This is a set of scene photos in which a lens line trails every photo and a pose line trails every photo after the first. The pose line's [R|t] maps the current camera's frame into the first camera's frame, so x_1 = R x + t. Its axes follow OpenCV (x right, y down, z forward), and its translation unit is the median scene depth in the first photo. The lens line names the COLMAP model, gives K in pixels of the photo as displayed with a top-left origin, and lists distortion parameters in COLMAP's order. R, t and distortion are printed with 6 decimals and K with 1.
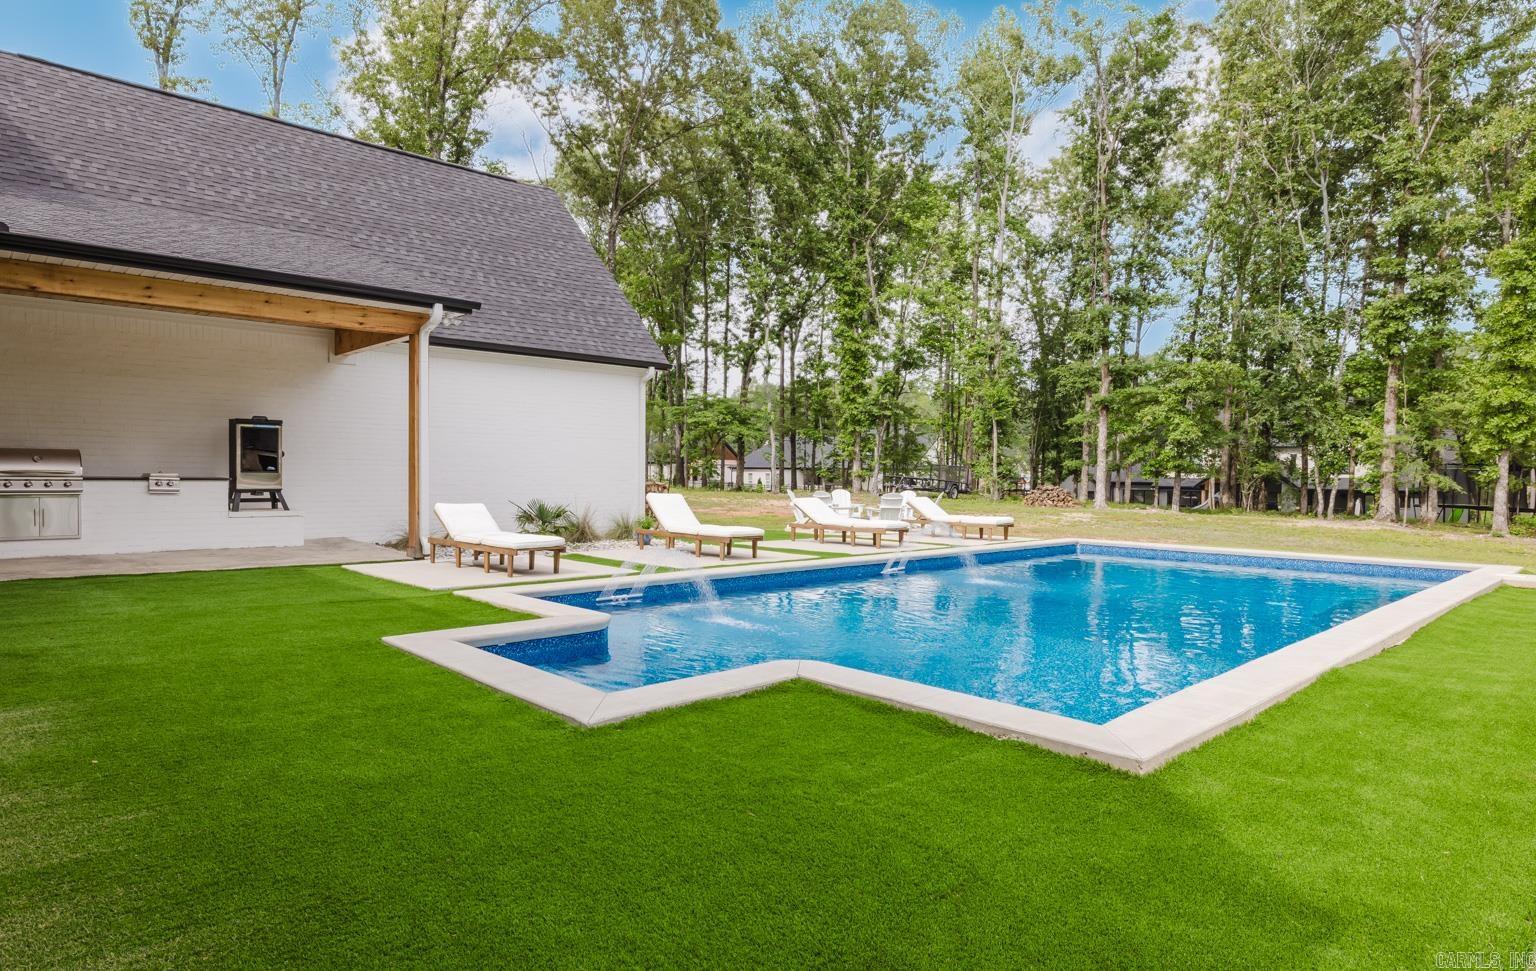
lens RADIAL K [[868.6, 0, 767.7], [0, 868.6, 483.7], [0, 0, 1]] dist [0.001910, 0.000301]
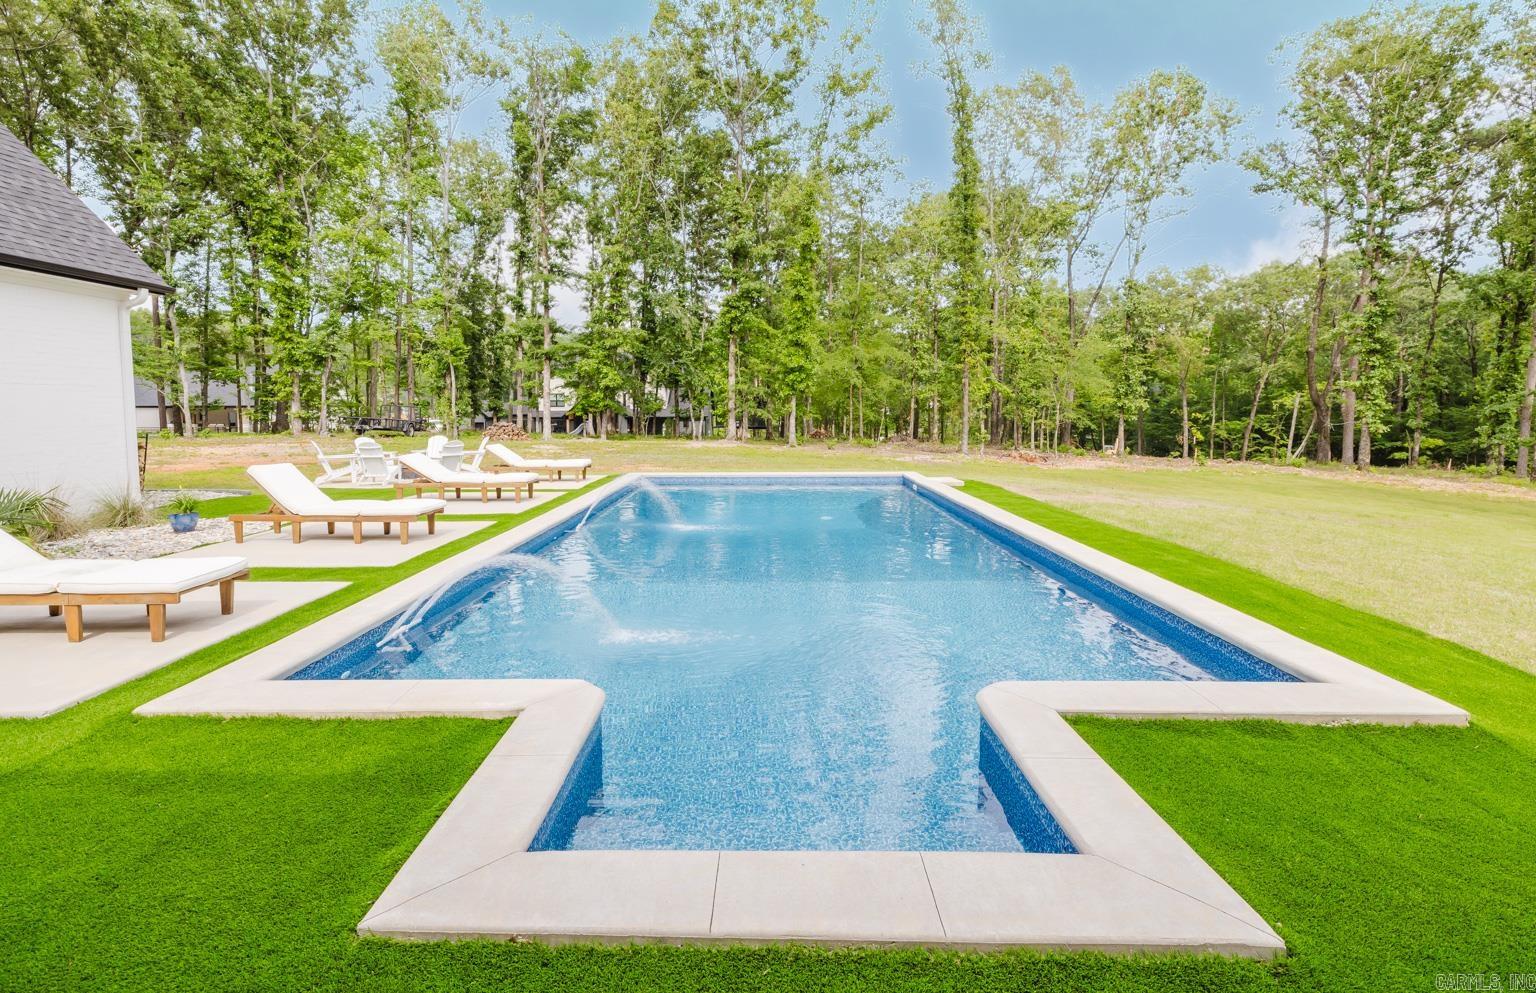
lens RADIAL K [[672.7, 0, 755.8], [0, 672.7, 447.5], [0, 0, 1]] dist [0.003602, 0.000159]
pose [[0.707234, -0.055923, 0.704764, -0.100462], [0.020175, 0.998057, 0.058949, -0.012690], [-0.706692, -0.027472, 0.706988, 0.123274]]
